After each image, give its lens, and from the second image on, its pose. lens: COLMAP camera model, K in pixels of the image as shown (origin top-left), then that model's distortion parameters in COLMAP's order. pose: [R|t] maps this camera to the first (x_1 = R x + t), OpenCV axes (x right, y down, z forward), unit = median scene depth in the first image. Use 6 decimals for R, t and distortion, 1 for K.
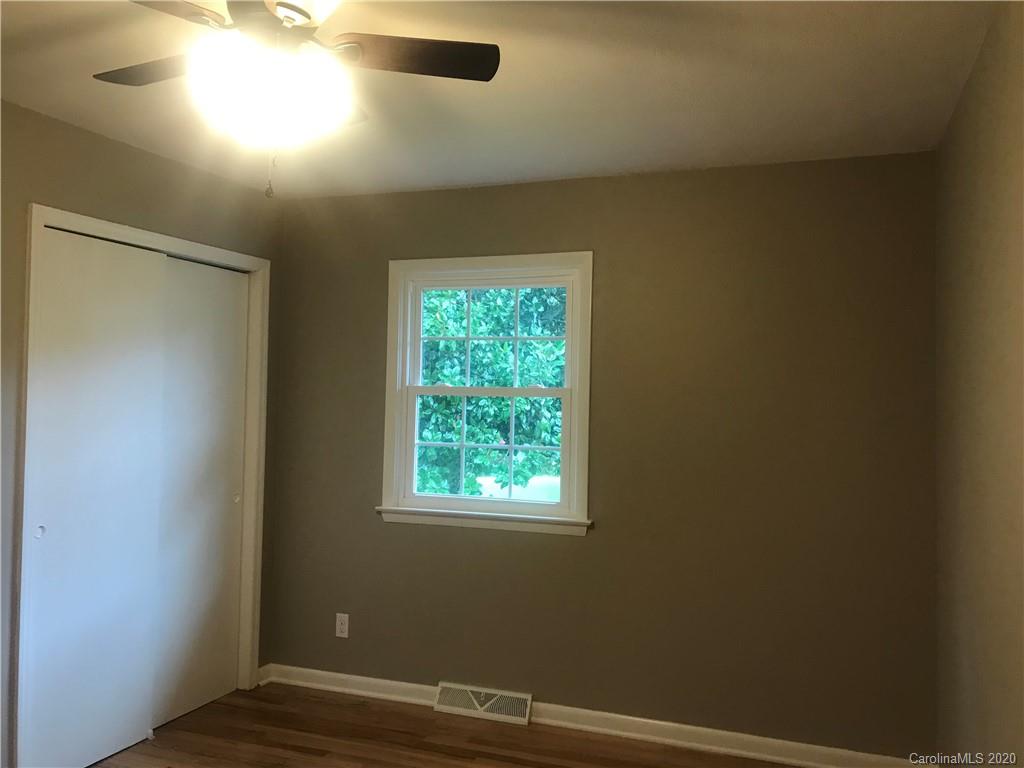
lens RADIAL K [[848.7, 0, 512.0], [0, 848.7, 384.0], [0, 0, 1]] dist [0.009665, -0.004050]
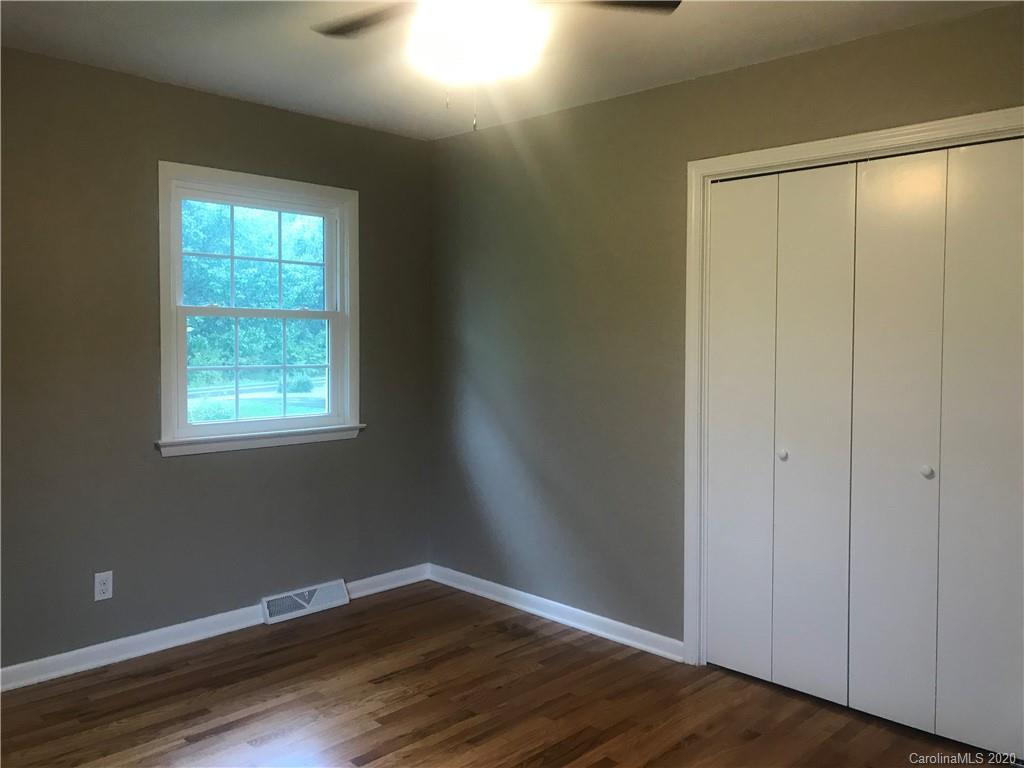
lens RADIAL K [[848.7, 0, 512.0], [0, 848.7, 384.0], [0, 0, 1]] dist [0.009665, -0.004050]
pose [[0.433111, -0.068823, 0.898709, -0.830737], [-0.028357, 0.995547, 0.089905, -0.005945], [-0.900895, -0.064424, 0.429230, 0.297013]]
